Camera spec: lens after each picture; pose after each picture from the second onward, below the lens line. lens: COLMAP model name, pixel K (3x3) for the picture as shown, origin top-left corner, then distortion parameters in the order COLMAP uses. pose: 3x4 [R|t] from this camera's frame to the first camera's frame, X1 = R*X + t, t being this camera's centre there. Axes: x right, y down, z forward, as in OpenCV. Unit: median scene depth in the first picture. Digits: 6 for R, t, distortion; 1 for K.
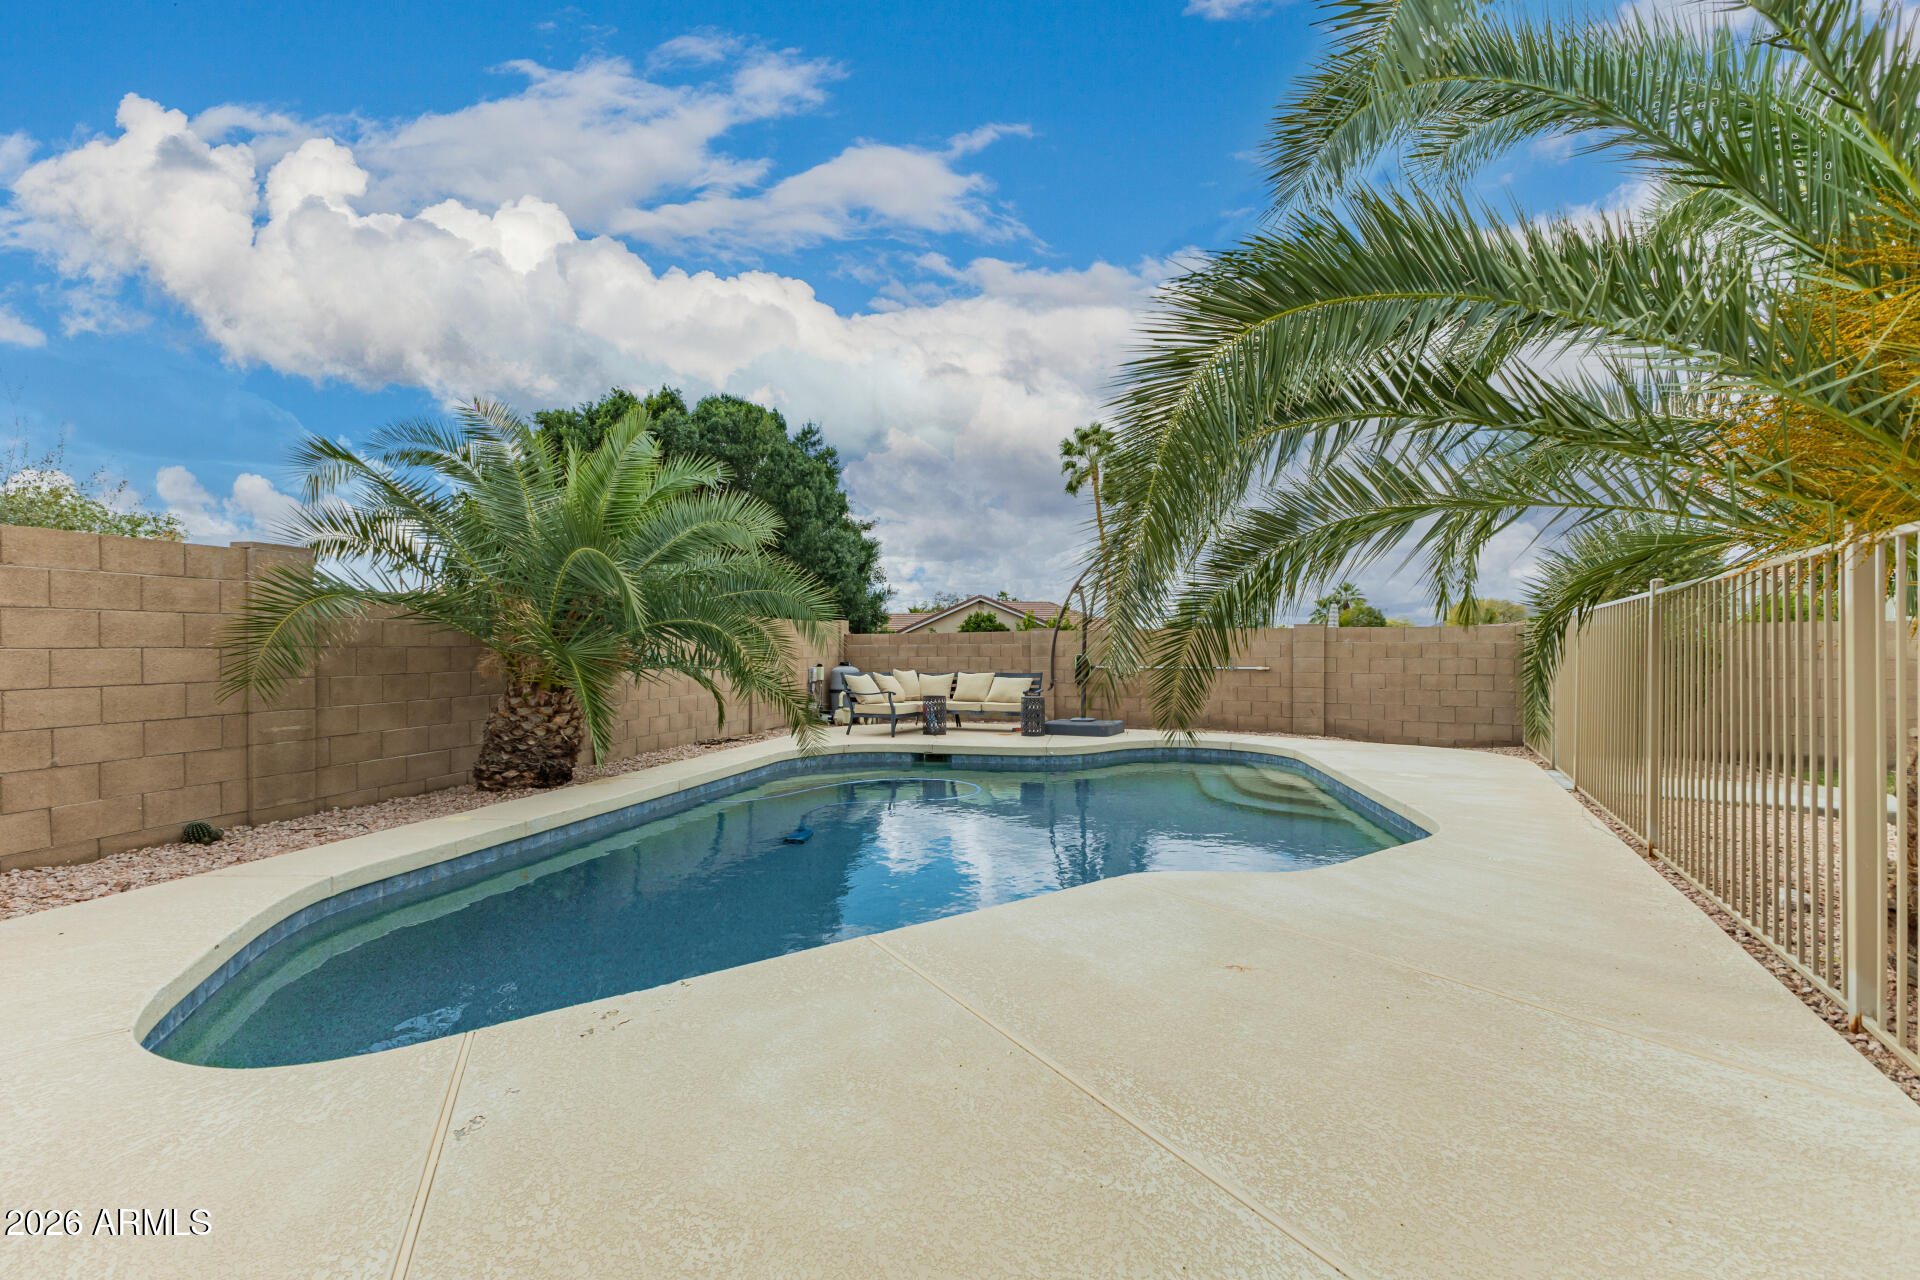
lens RADIAL K [[833.5, 0, 970.6], [0, 833.5, 648.9], [0, 0, 1]] dist [0.011786, -0.002024]
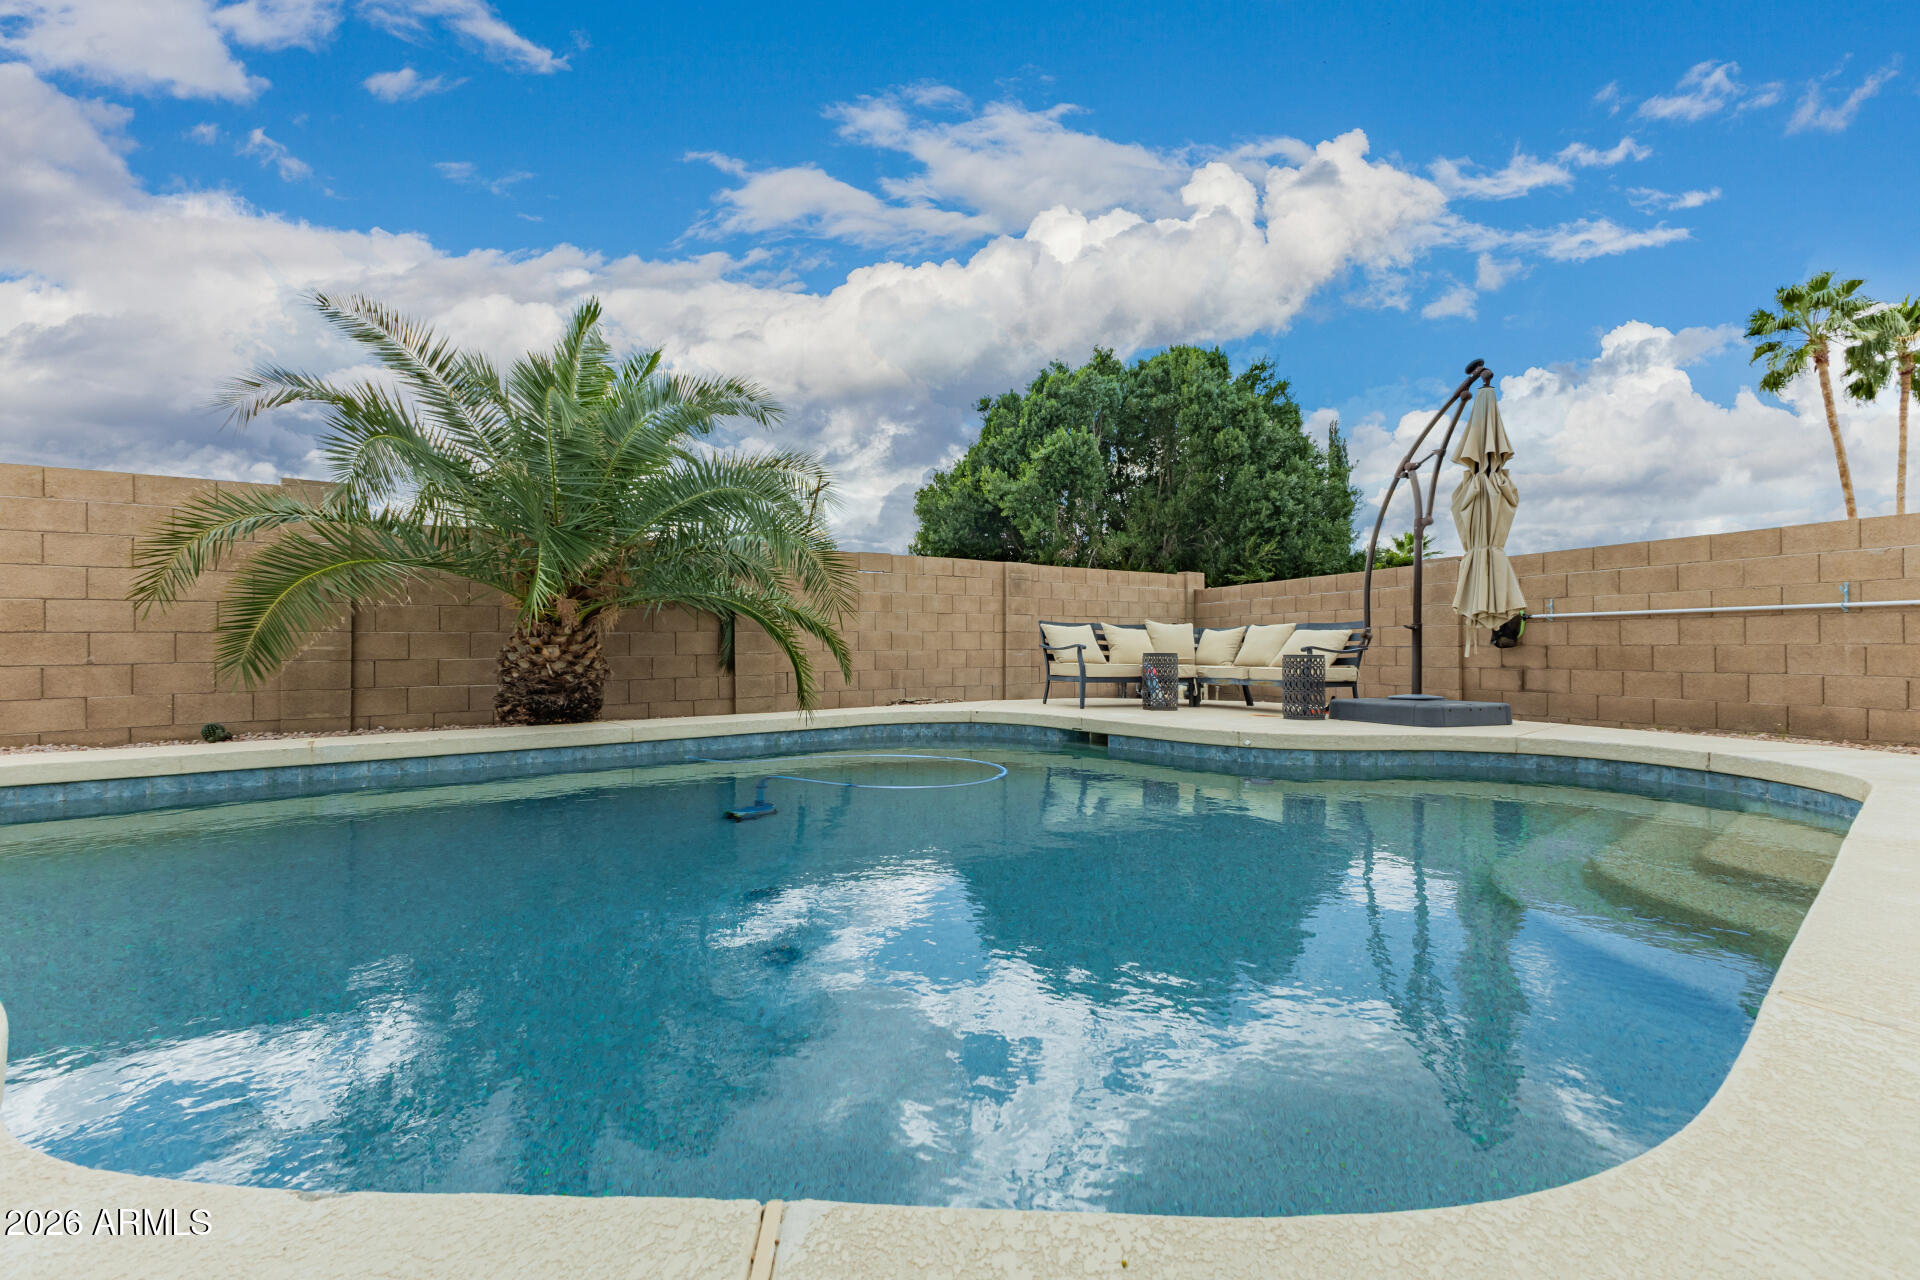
lens RADIAL K [[833.5, 0, 960.0], [0, 833.5, 638.0], [0, 0, 1]] dist [0.011786, -0.002024]
pose [[0.762447, -0.007473, -0.647007, 0.281285], [0.003326, 0.999965, -0.007630, 0.049643], [0.647042, 0.003665, 0.762446, 0.379680]]
